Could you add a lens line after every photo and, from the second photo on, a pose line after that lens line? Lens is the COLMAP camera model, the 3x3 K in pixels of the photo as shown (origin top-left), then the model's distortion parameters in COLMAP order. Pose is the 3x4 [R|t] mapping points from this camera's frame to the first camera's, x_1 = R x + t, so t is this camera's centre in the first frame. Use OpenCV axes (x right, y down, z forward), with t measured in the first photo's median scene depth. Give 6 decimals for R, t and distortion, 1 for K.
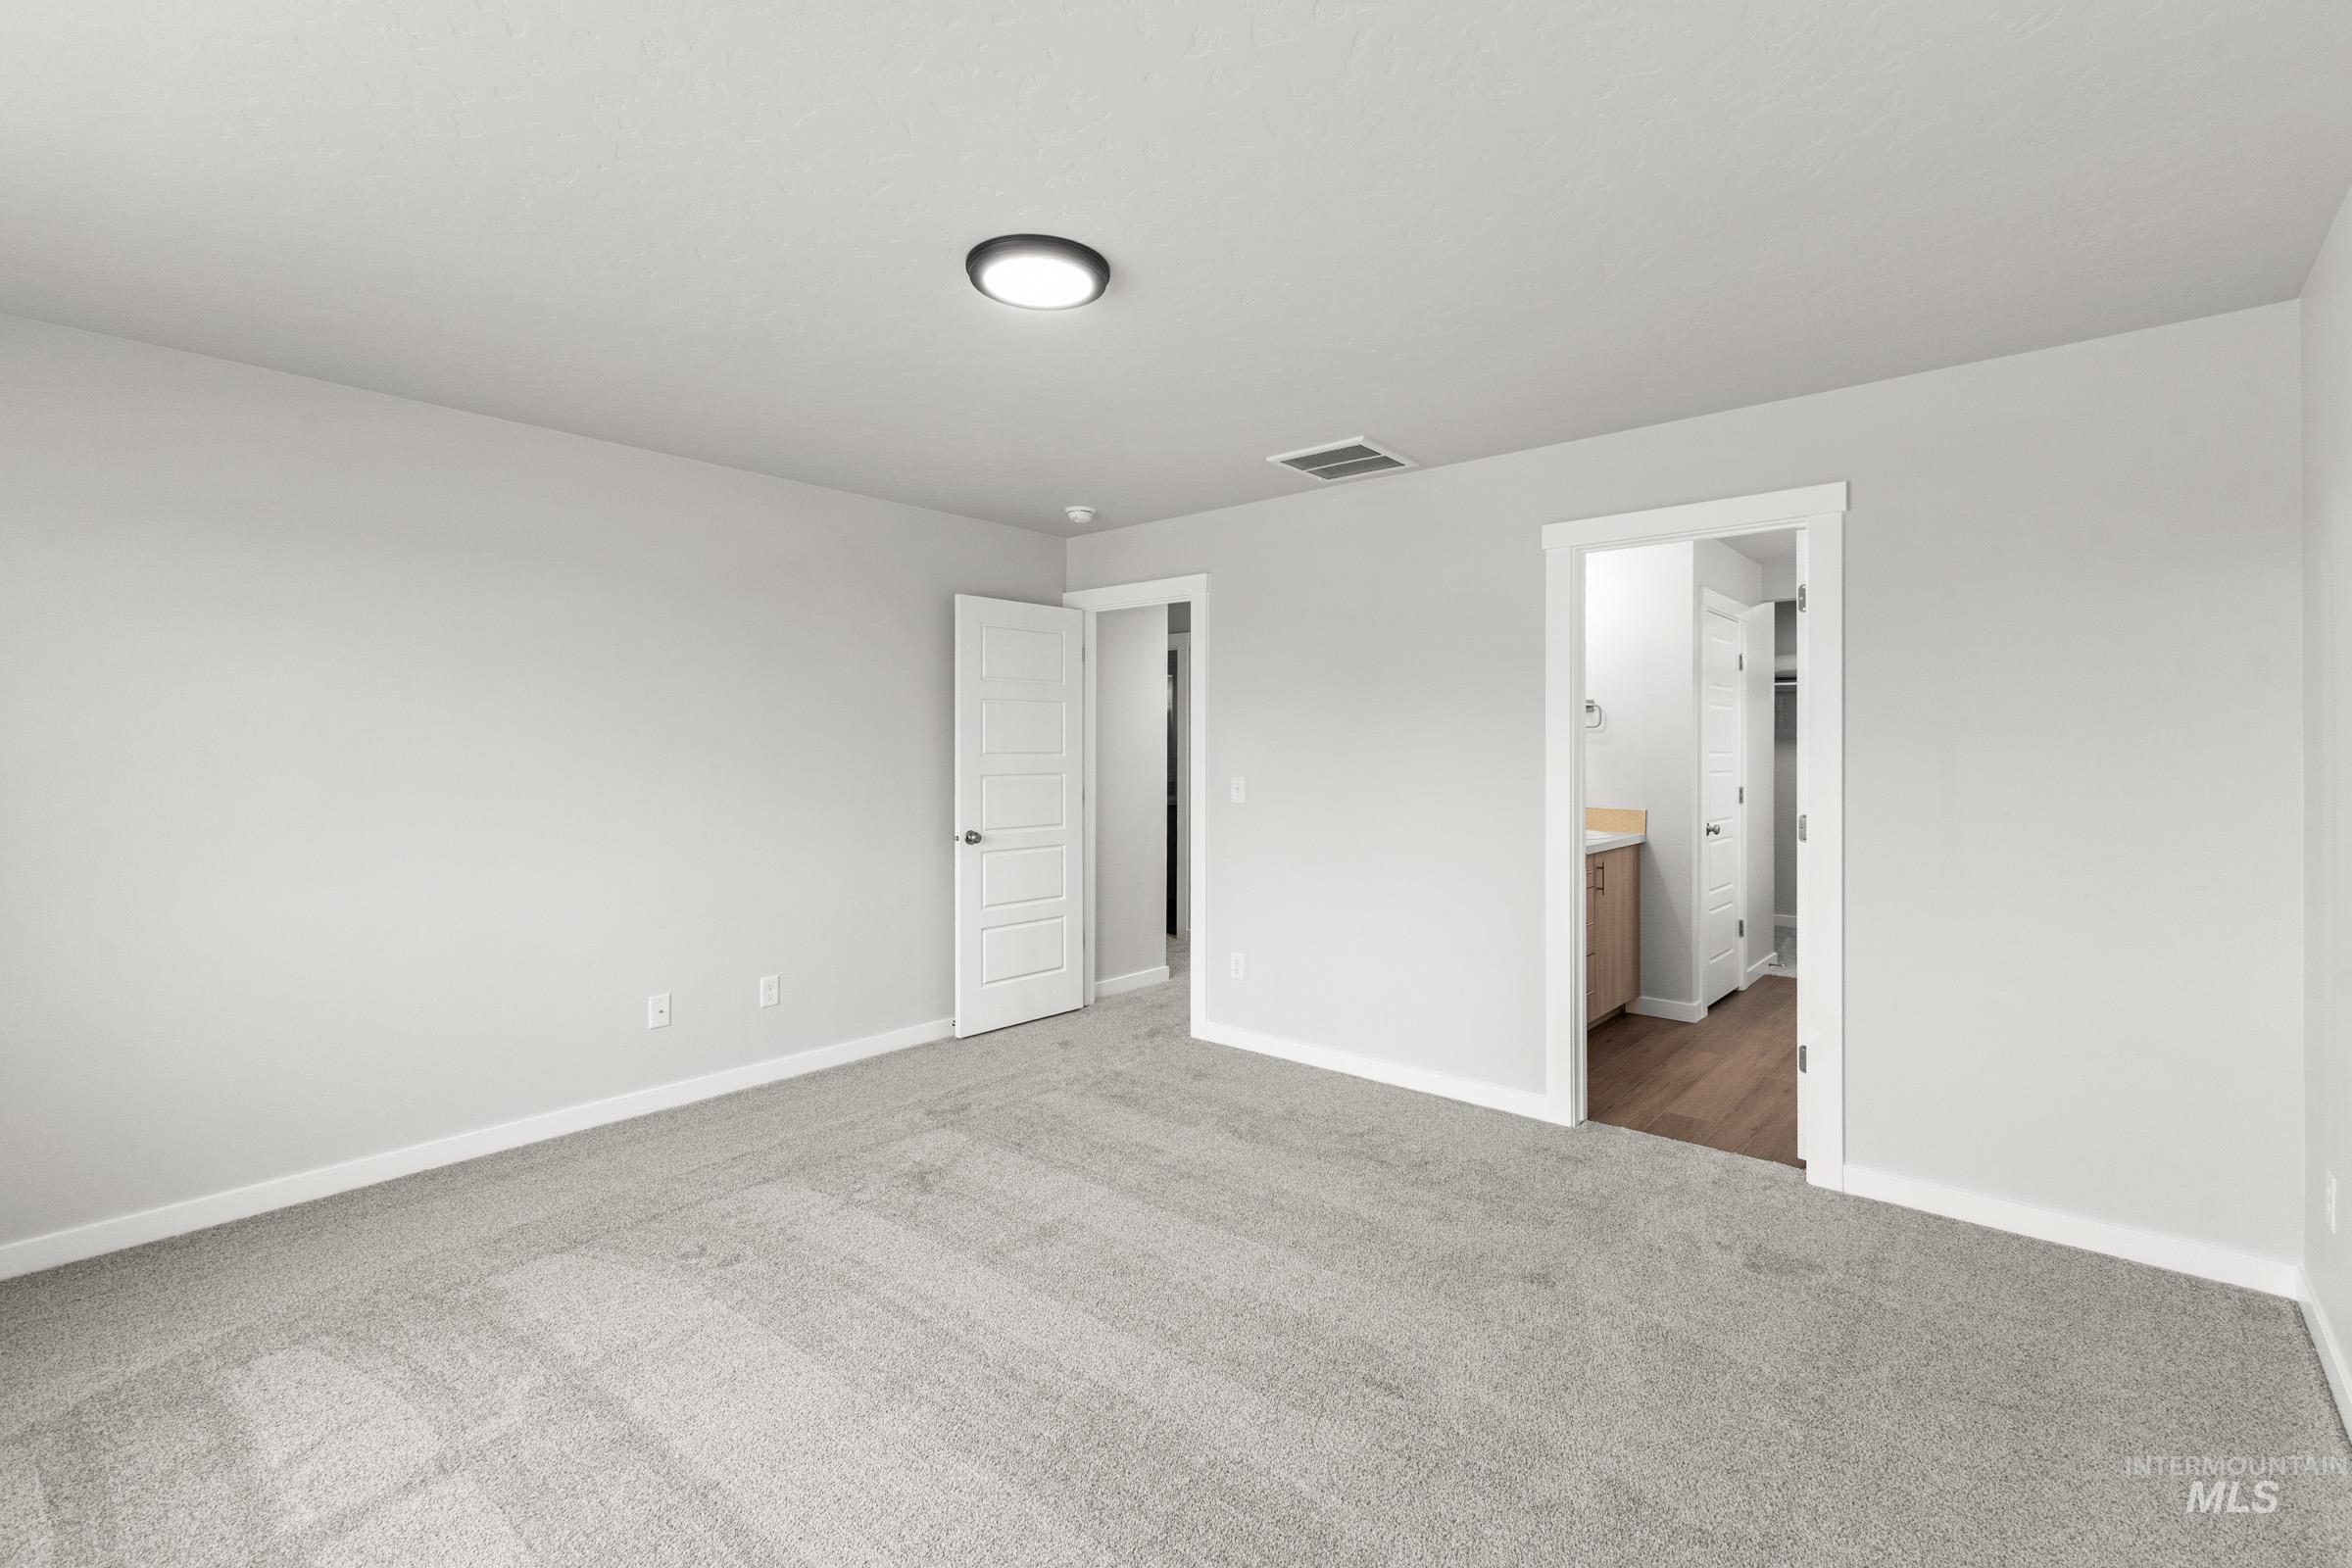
lens RADIAL K [[1040.4, 0, 1177.7], [0, 1040.4, 743.4], [0, 0, 1]] dist [0.000358, 0.000038]
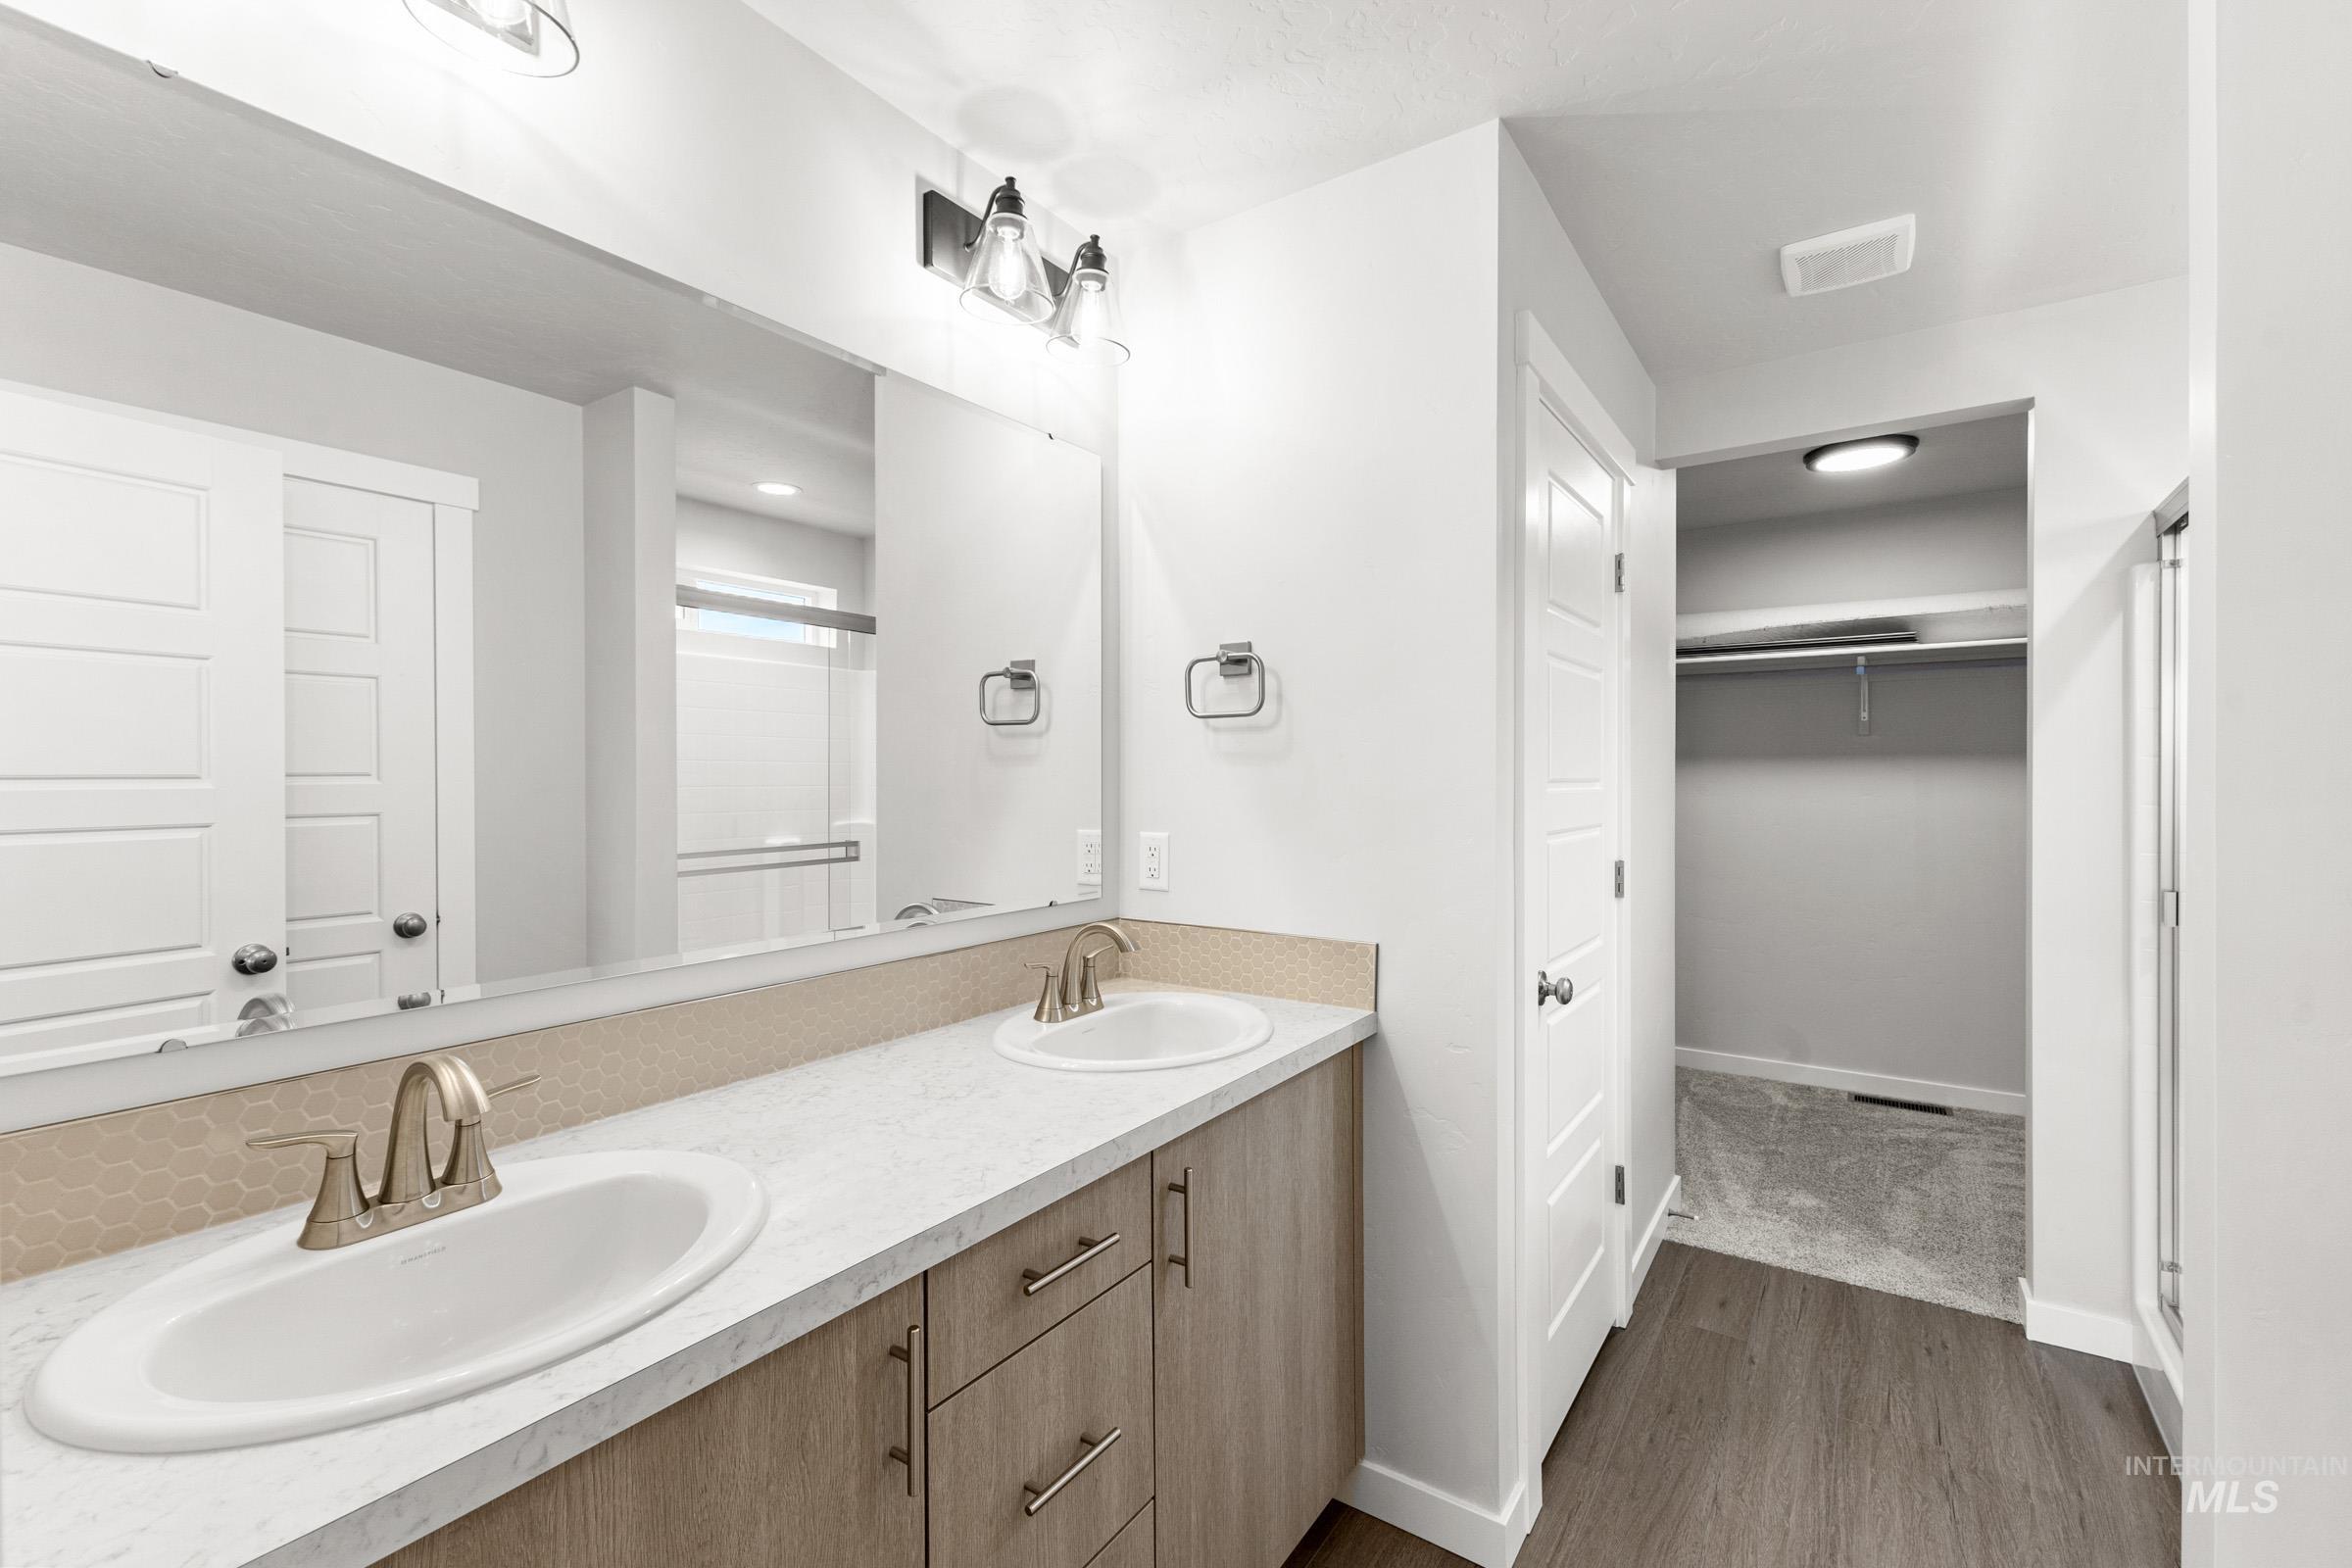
lens RADIAL K [[1015.3, 0, 1176.0], [0, 1015.3, 784.0], [0, 0, 1]] dist [0.000712, 0.000114]
pose [[0.995165, 0.003087, 0.098173, 0.338737], [-0.003324, 0.999992, 0.002249, 0.007693], [-0.098165, -0.002565, 0.995167, 0.642010]]
